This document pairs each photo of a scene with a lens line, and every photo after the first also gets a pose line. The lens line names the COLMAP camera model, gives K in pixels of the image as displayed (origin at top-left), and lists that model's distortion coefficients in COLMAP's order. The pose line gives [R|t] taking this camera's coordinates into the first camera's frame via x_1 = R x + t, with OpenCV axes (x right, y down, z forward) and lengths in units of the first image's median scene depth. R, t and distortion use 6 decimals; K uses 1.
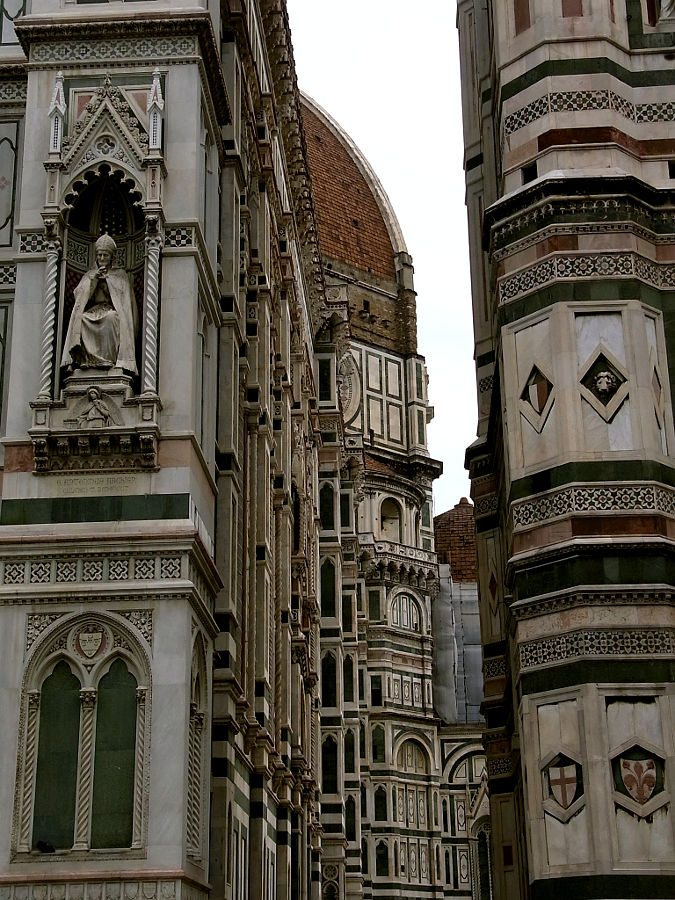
lens RADIAL K [[1408.9, 0, 318.2], [0, 1408.9, 474.6], [0, 0, 1]] dist [0.059661, 0.000000]
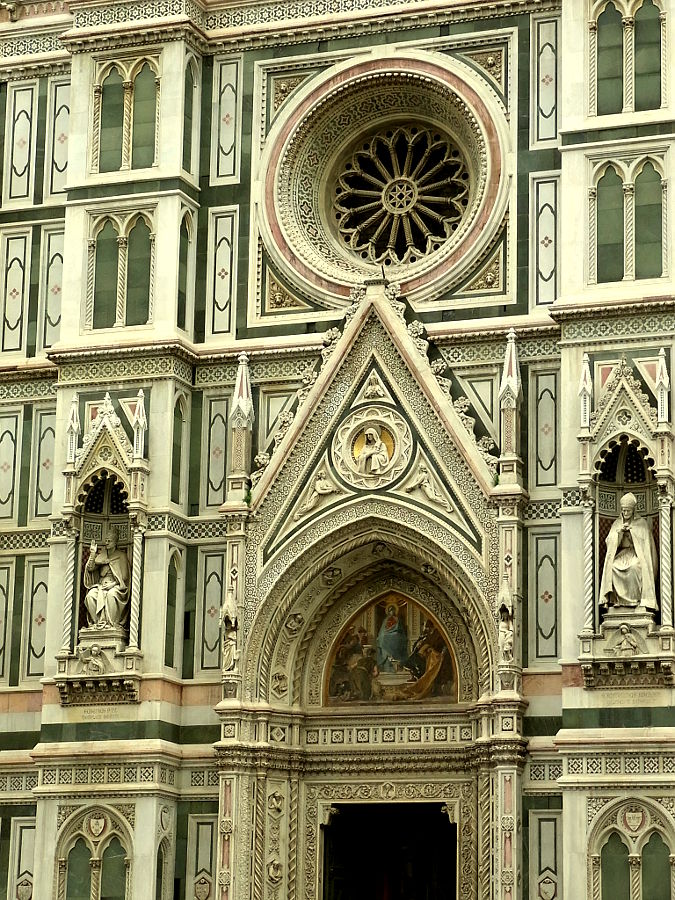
lens RADIAL K [[2591.3, 0, 300.8], [0, 2591.3, 421.2], [0, 0, 1]] dist [0.271825, 0.000000]
pose [[0.950371, -0.038417, -0.308736, 0.298503], [0.071892, 0.992607, 0.097788, -0.484682], [0.302697, -0.115131, 0.946107, -1.314054]]
